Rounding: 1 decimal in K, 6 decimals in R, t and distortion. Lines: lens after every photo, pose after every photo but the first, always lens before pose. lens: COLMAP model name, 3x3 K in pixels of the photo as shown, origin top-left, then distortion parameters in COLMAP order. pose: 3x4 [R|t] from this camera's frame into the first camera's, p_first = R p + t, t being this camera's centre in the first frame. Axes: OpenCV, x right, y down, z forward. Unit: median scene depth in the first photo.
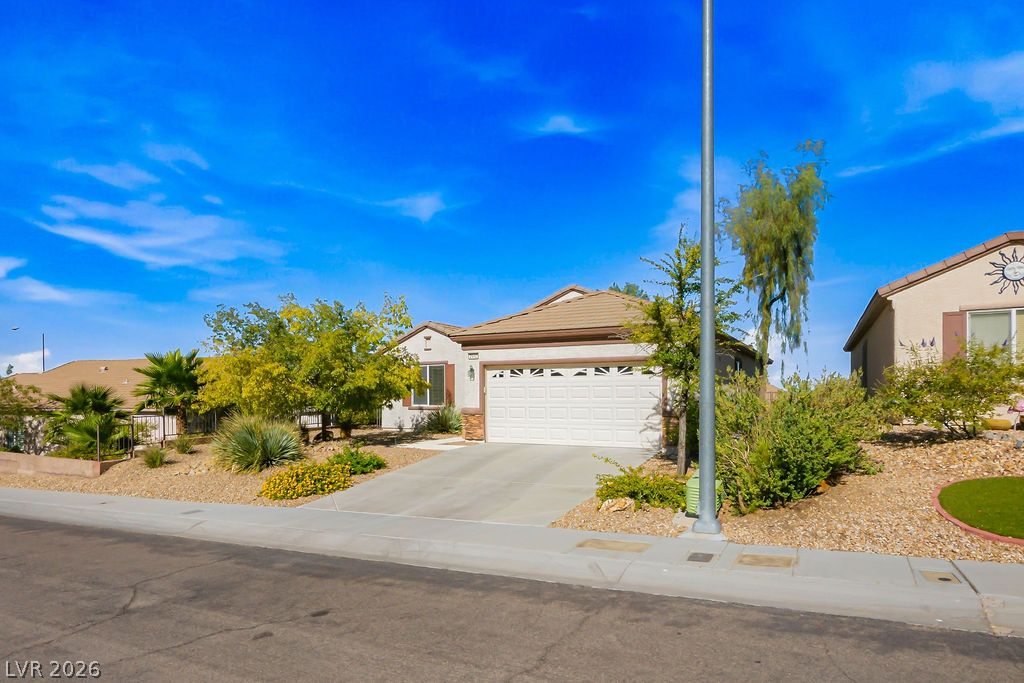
lens RADIAL K [[615.6, 0, 512.0], [0, 615.6, 341.5], [0, 0, 1]] dist [0.002341, 0.001842]
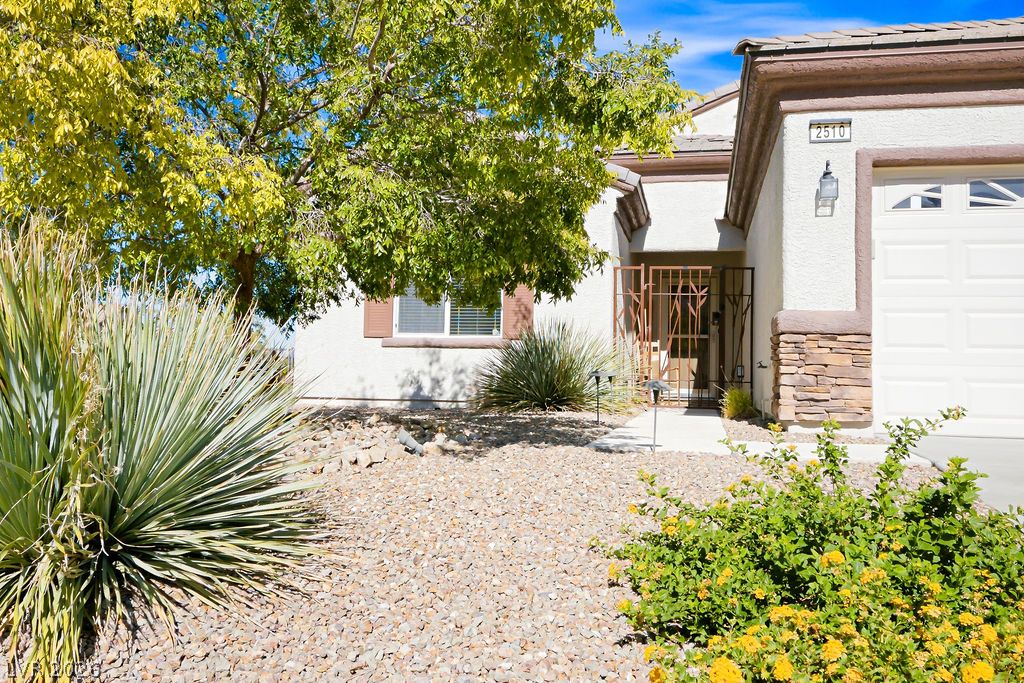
lens RADIAL K [[840.0, 0, 512.0], [0, 840.0, 341.5], [0, 0, 1]] dist [0.005531, 0.001341]
pose [[0.962709, 0.023810, 0.269491, -0.321604], [-0.037553, 0.998237, 0.045956, 0.113282], [-0.267922, -0.054362, 0.961906, 0.691566]]
